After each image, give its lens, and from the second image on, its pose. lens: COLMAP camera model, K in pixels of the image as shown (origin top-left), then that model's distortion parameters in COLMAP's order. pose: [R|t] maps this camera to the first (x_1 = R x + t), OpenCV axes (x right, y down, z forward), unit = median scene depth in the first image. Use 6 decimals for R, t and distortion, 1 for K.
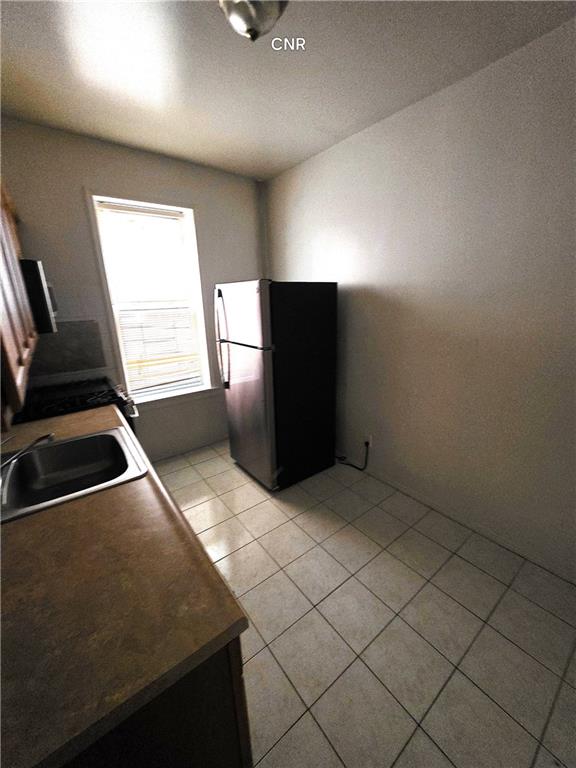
lens RADIAL K [[312.3, 0, 298.6], [0, 312.3, 382.6], [0, 0, 1]] dist [0.000373, -0.000147]
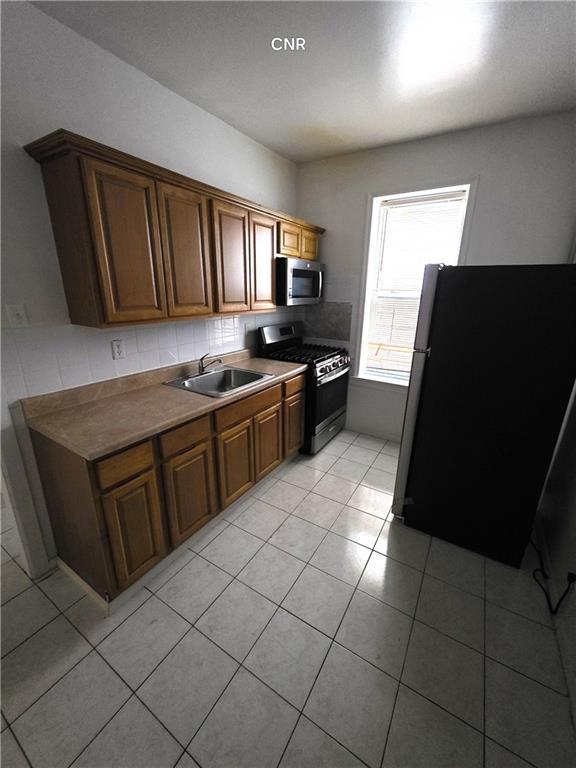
lens RADIAL K [[309.7, 0, 288.0], [0, 309.7, 384.0], [0, 0, 1]] dist [0.012651, -0.000594]
pose [[0.344615, 0.305832, -0.887529, 0.466373], [-0.285388, 0.934825, 0.211318, -0.089981], [0.894312, 0.180467, 0.409435, 0.334769]]
